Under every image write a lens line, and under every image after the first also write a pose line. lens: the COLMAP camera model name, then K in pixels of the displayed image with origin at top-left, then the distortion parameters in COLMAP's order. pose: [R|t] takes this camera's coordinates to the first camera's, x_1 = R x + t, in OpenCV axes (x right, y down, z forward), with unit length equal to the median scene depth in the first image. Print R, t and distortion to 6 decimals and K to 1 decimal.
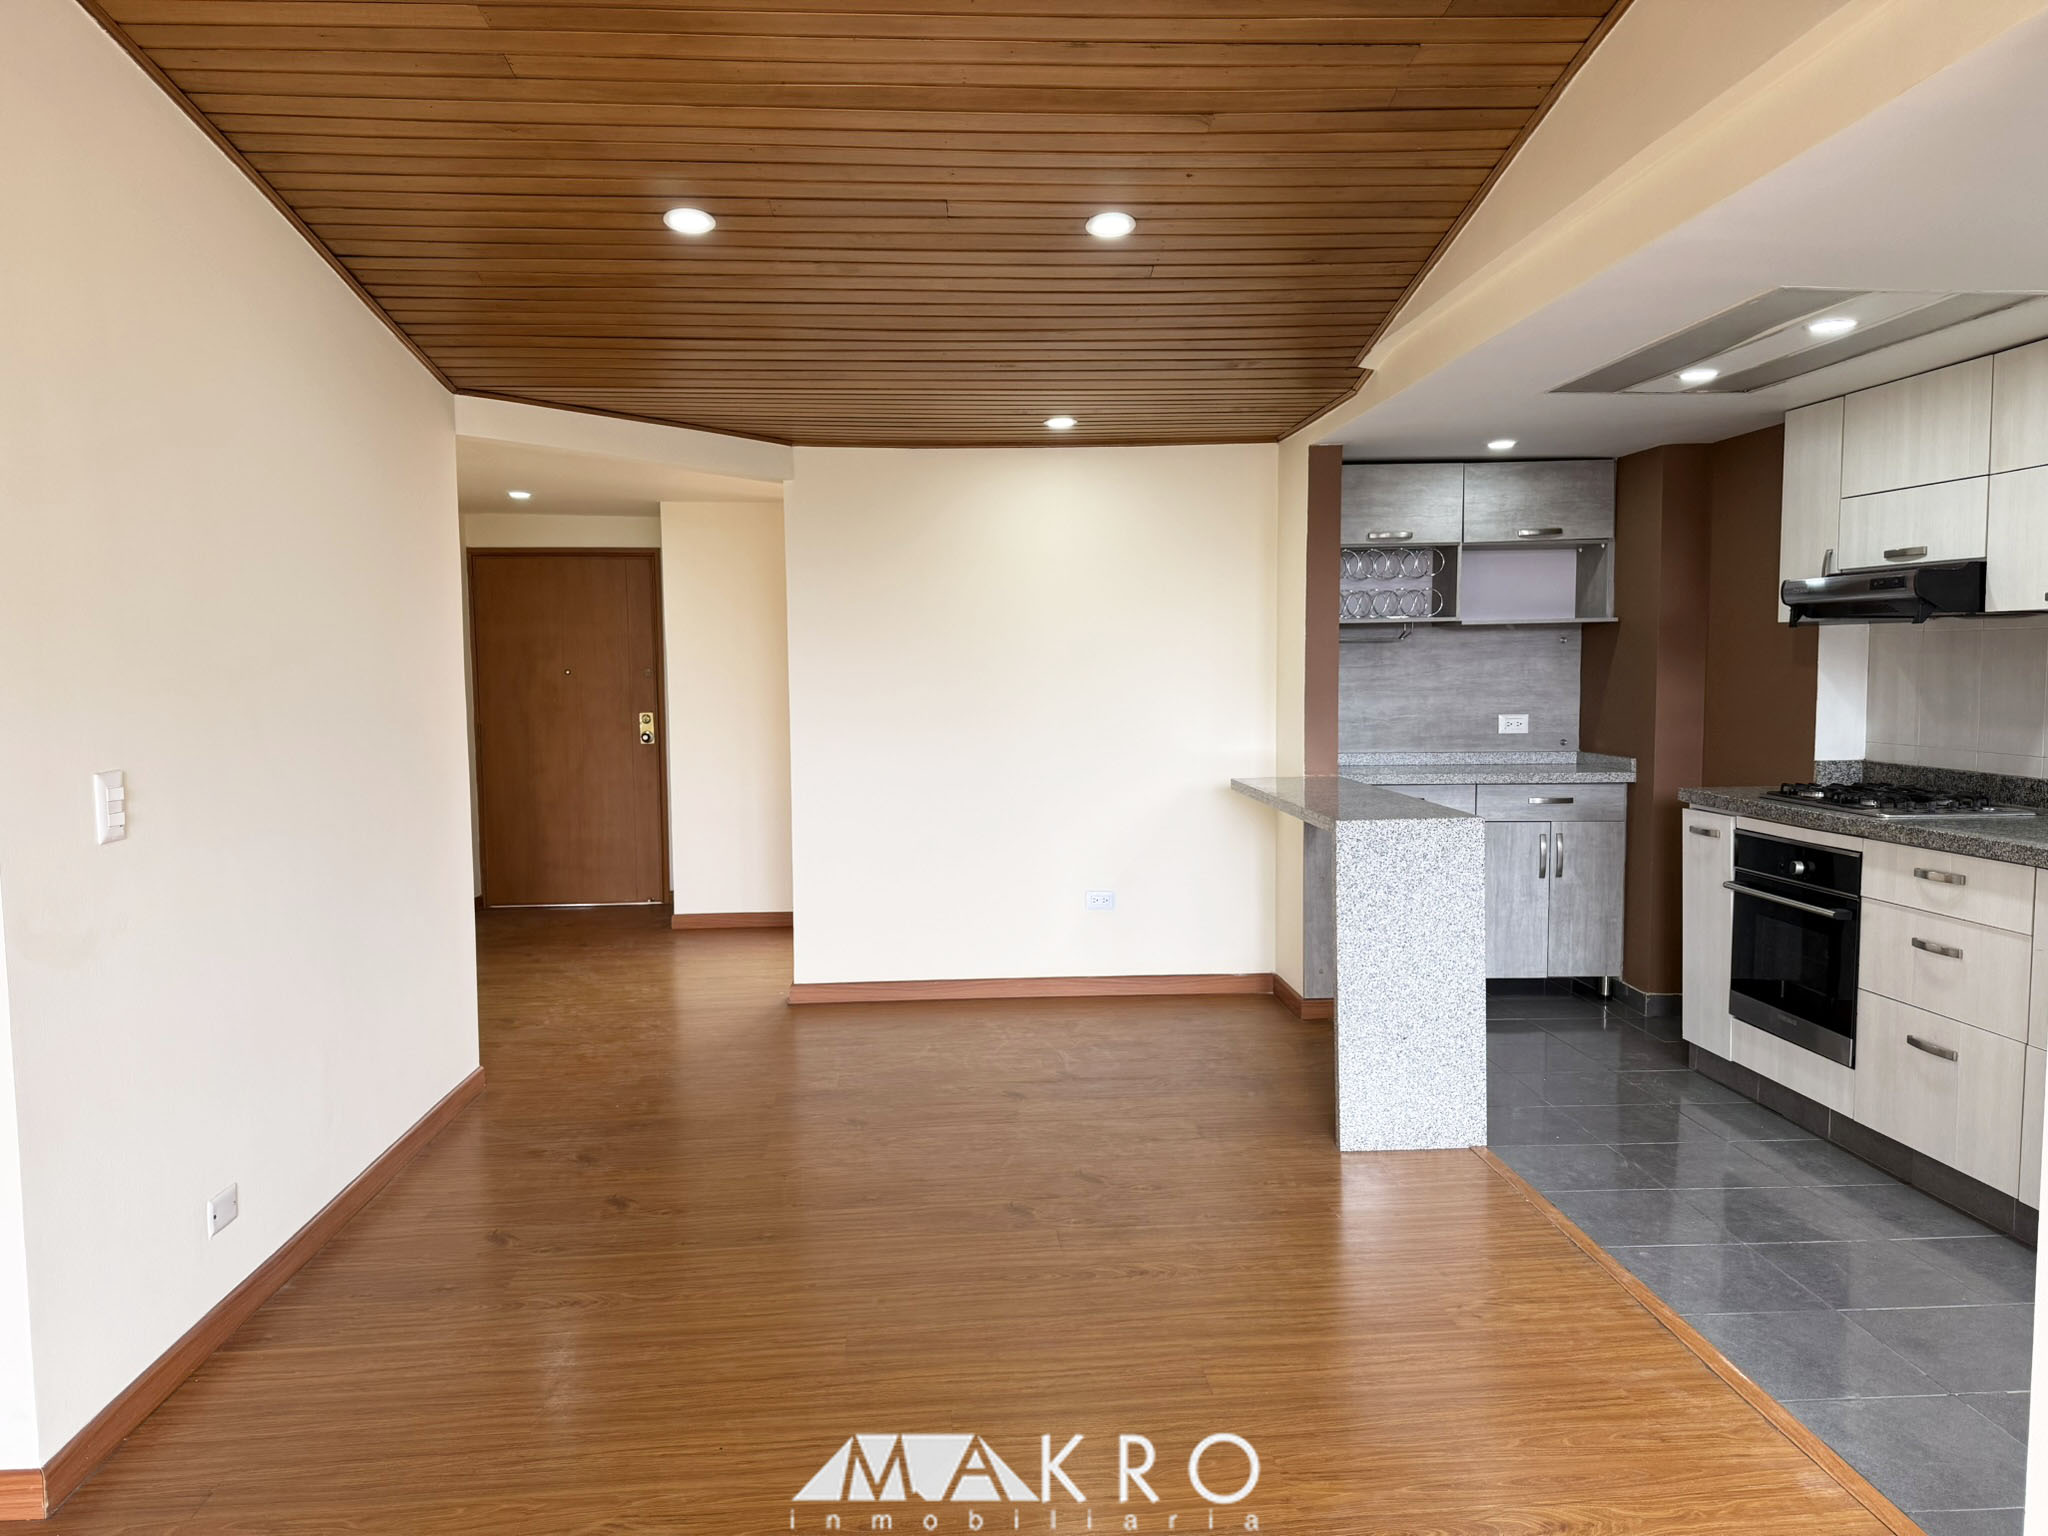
lens RADIAL K [[1437.0, 0, 1021.0], [0, 1437.0, 776.6], [0, 0, 1]] dist [0.143370, -0.200382]
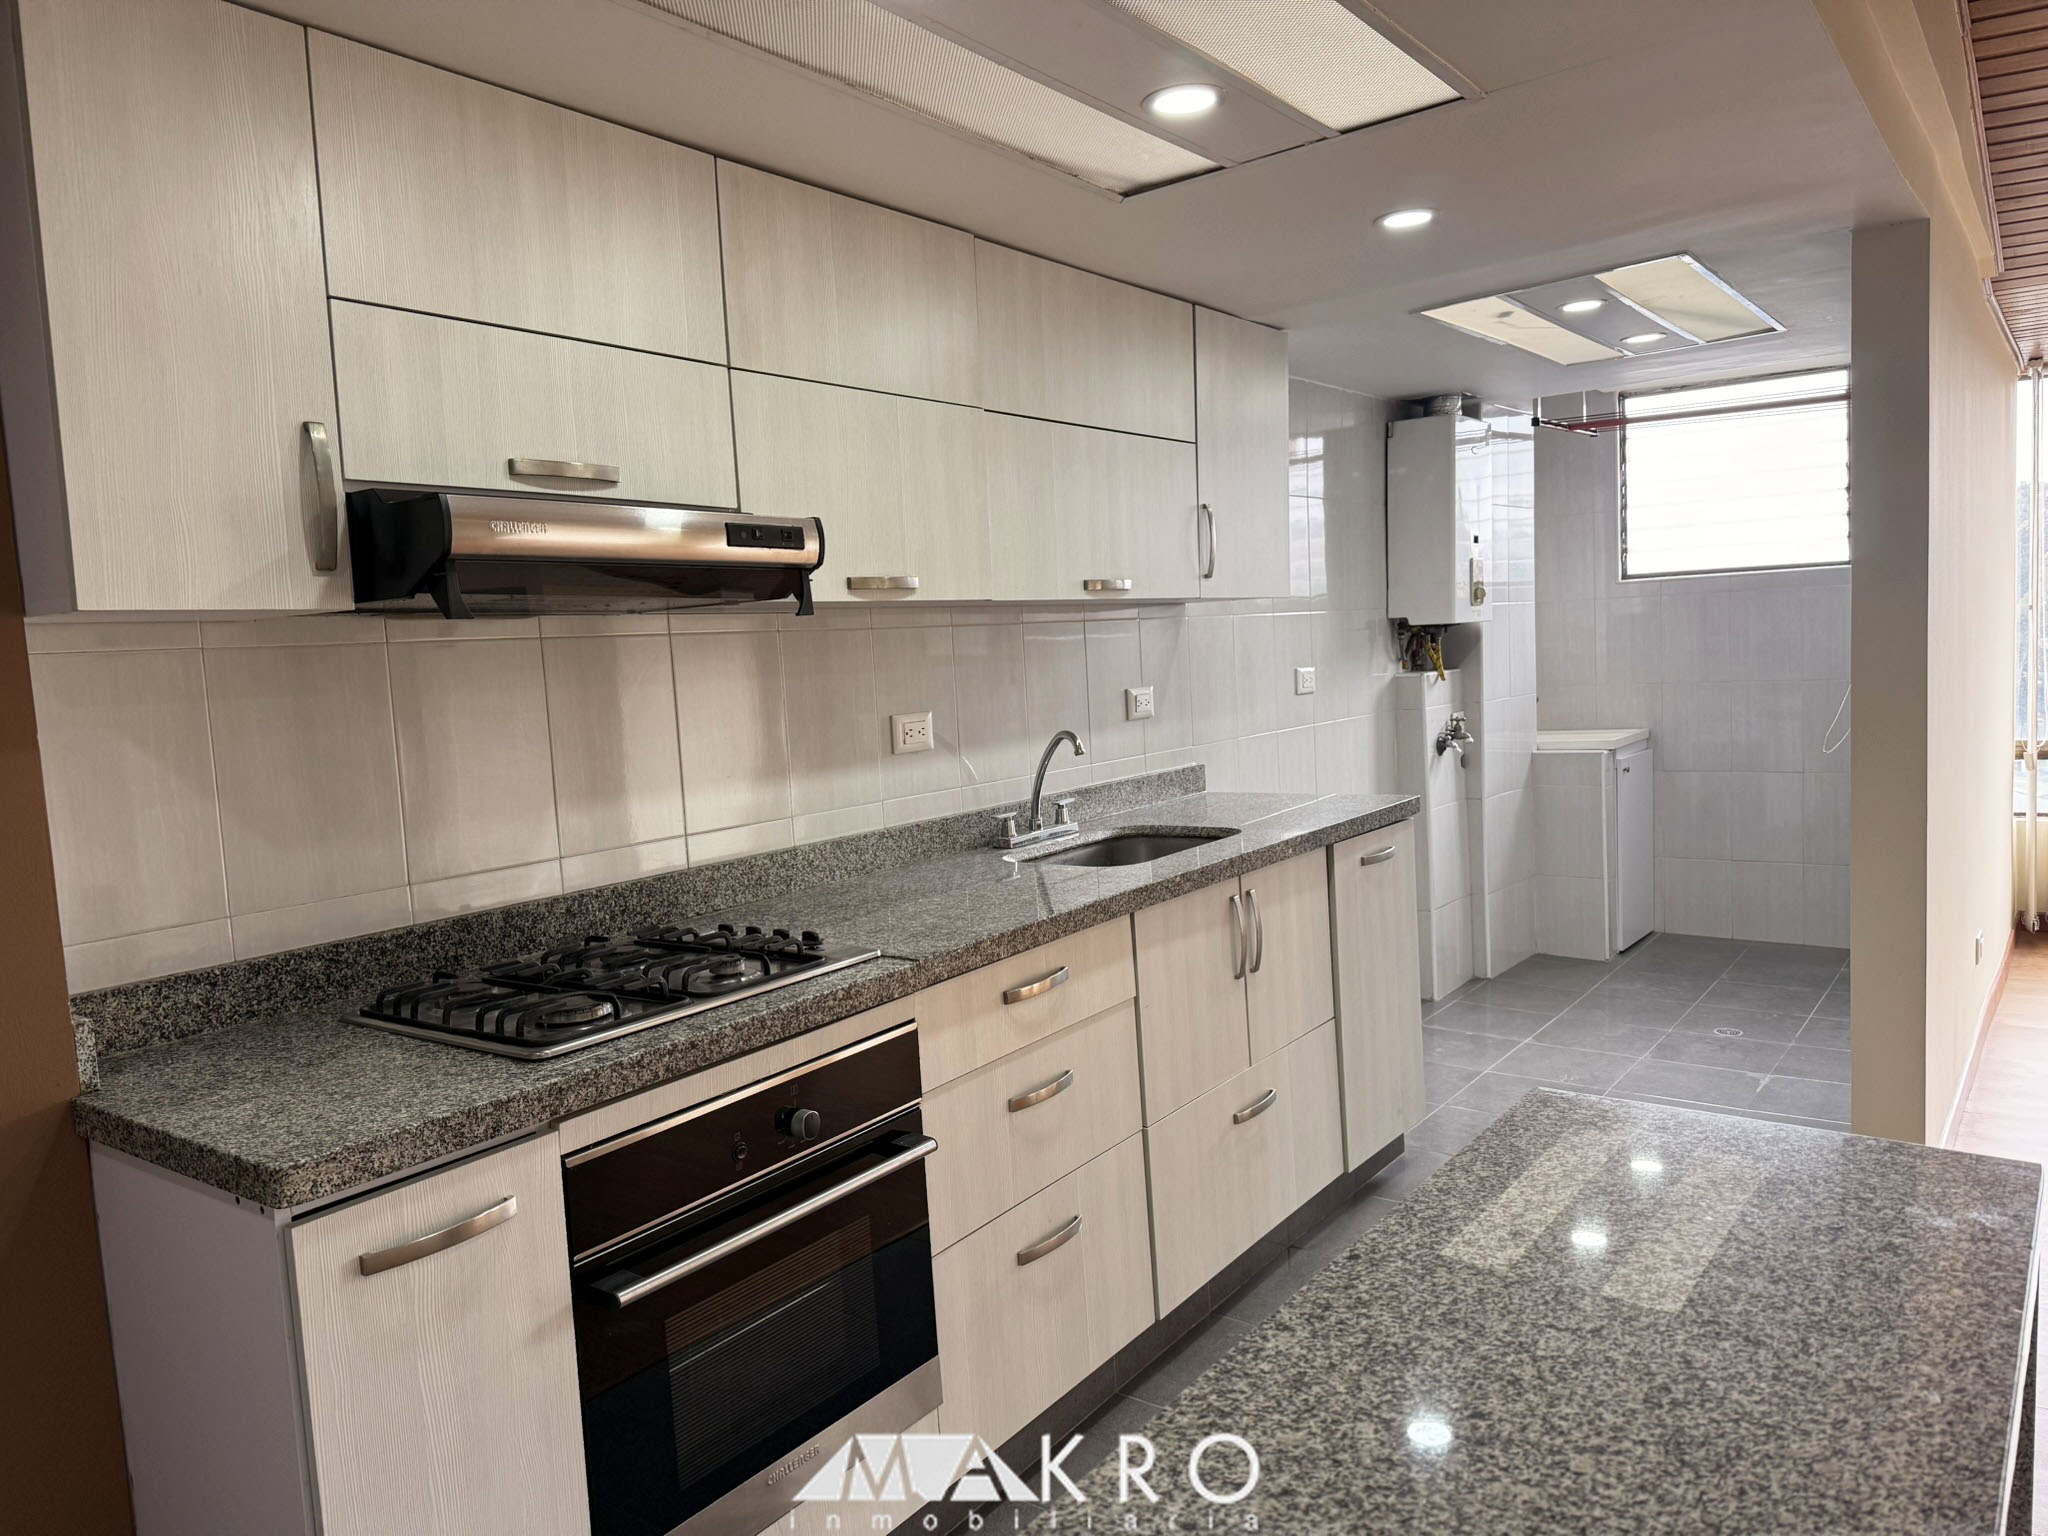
lens RADIAL K [[1437.0, 0, 1021.0], [0, 1437.0, 776.6], [0, 0, 1]] dist [0.143370, -0.200382]
pose [[-0.767634, -0.009299, 0.640821, 0.131860], [0.110421, 0.983023, 0.146537, -0.079771], [-0.631304, 0.183246, -0.753575, 0.952965]]
